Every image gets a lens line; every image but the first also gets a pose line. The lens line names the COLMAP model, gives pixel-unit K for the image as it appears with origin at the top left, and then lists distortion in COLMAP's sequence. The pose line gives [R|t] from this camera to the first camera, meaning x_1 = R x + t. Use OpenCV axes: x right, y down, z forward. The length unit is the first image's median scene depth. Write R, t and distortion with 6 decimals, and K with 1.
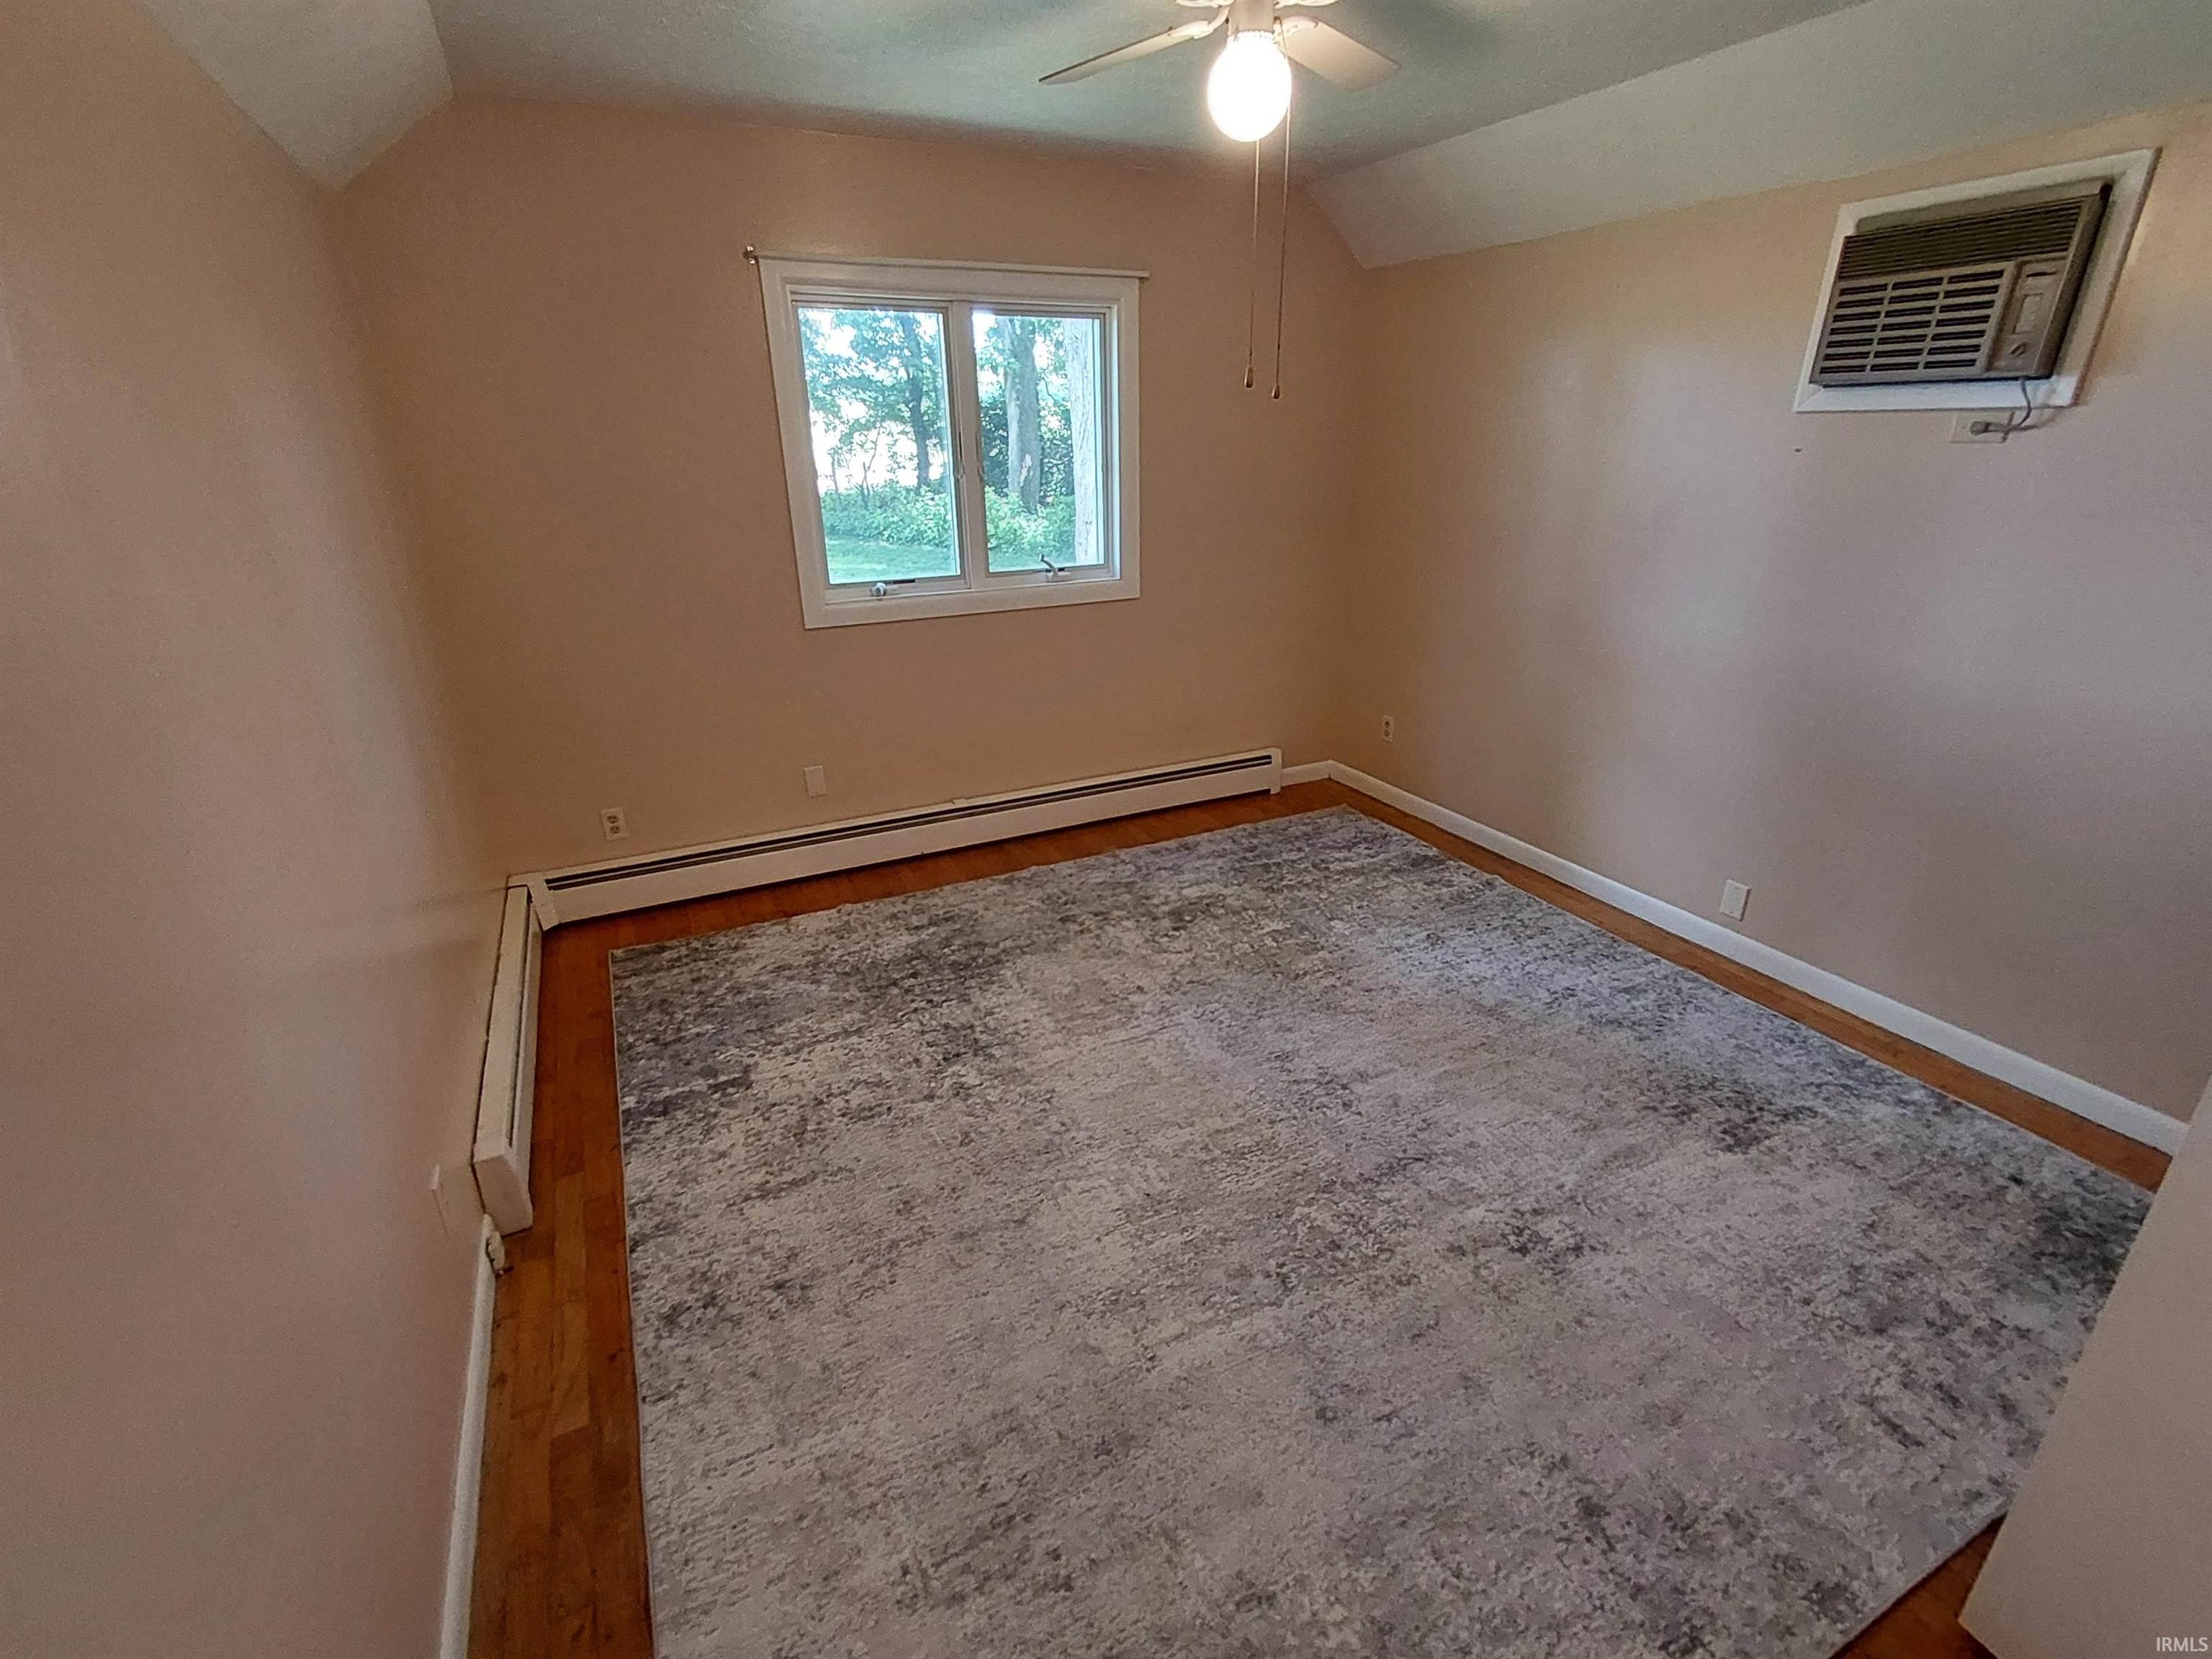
lens RADIAL K [[1004.0, 0, 1115.3], [0, 1004.0, 824.6], [0, 0, 1]] dist [0.010144, -0.003400]
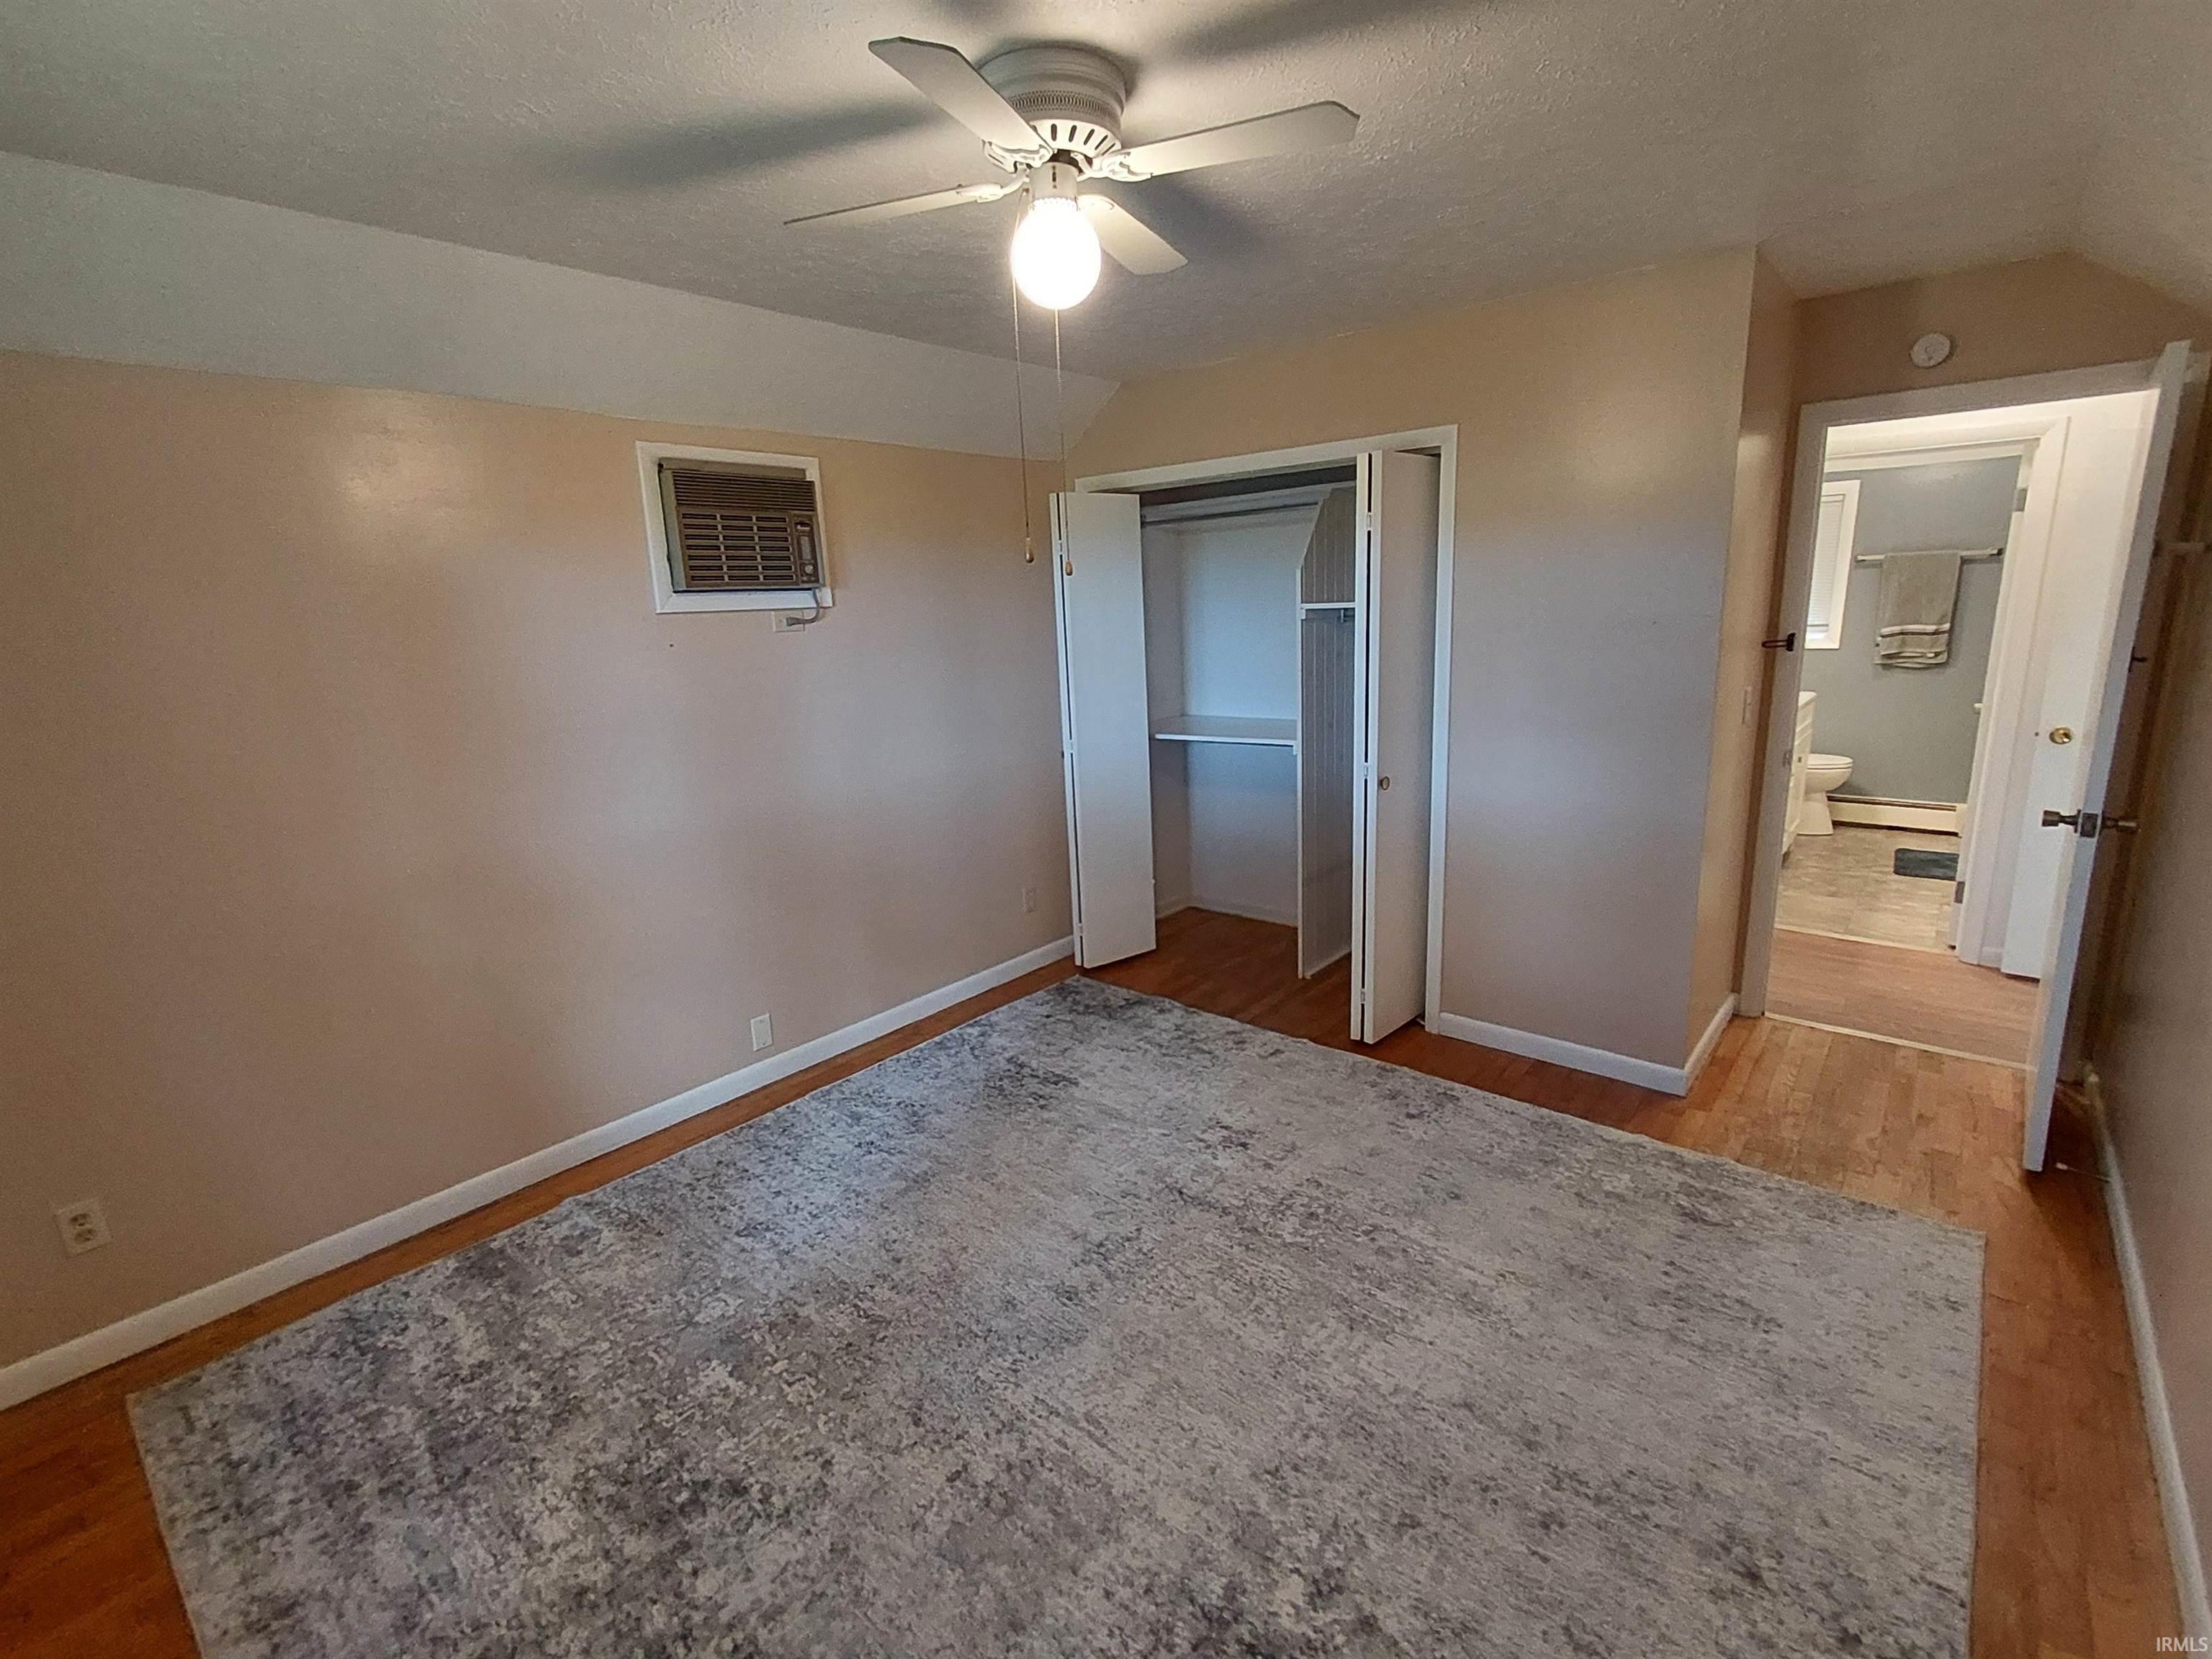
lens RADIAL K [[1004.0, 0, 1112.3], [0, 1004.0, 823.8], [0, 0, 1]] dist [0.010144, -0.003400]
pose [[-0.383800, -0.177209, 0.906253, -0.592333], [0.381201, 0.863480, 0.330285, -0.412822], [-0.841061, 0.472228, -0.263852, 1.052686]]
